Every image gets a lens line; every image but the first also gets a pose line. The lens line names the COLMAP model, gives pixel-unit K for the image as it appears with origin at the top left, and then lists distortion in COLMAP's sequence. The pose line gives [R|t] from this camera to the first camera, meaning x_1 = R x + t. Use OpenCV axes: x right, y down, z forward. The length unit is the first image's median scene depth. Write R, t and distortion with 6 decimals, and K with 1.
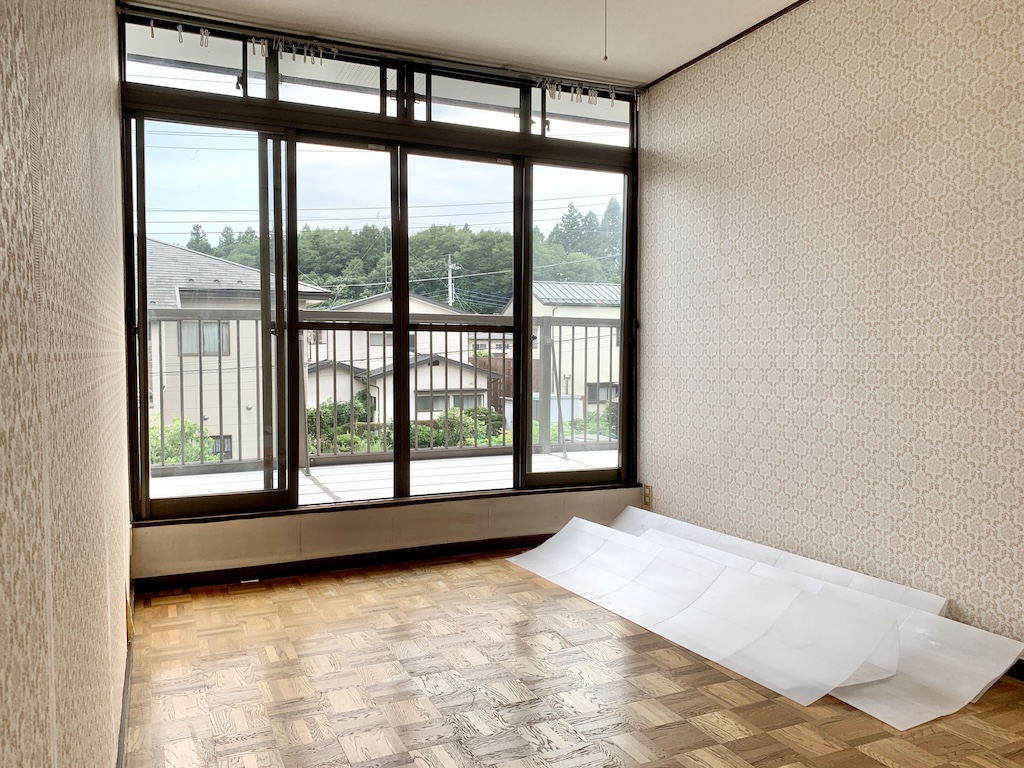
lens RADIAL K [[777.9, 0, 512.0], [0, 777.9, 384.0], [0, 0, 1]] dist [0.015098, -0.005304]
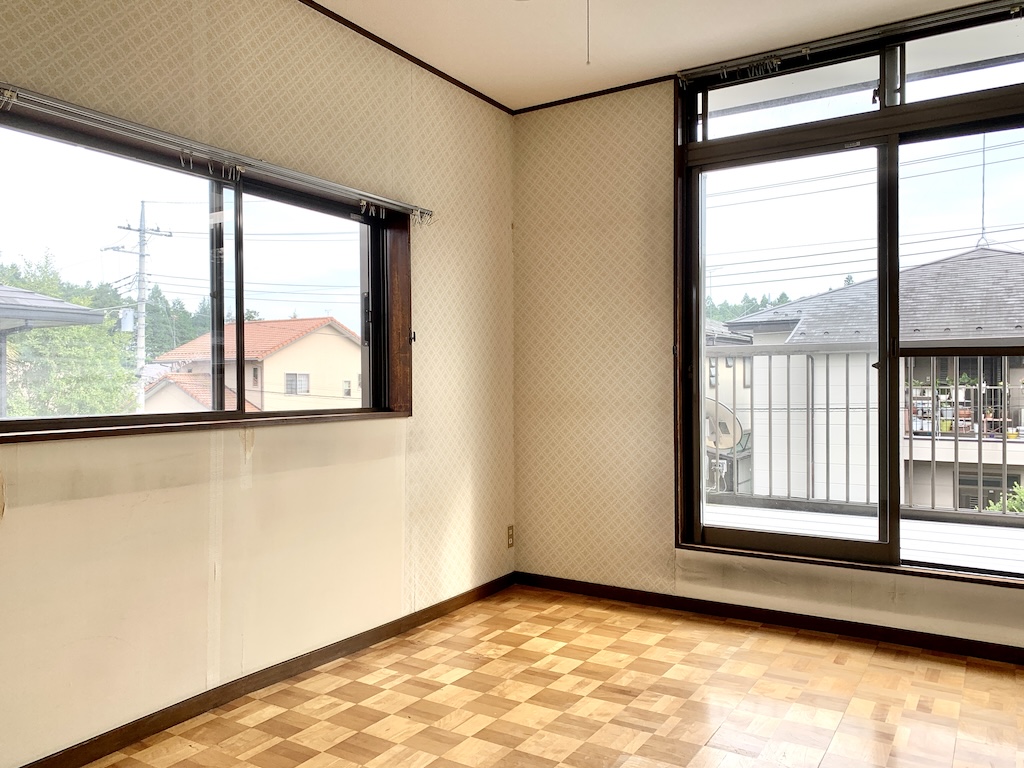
lens RADIAL K [[812.7, 0, 512.0], [0, 812.7, 384.0], [0, 0, 1]] dist [0.060608, 0.000102]
pose [[0.566027, -0.003145, -0.824380, 0.324011], [-0.031568, 0.999177, -0.025486, -0.006862], [0.823782, 0.040450, 0.565462, 0.149942]]
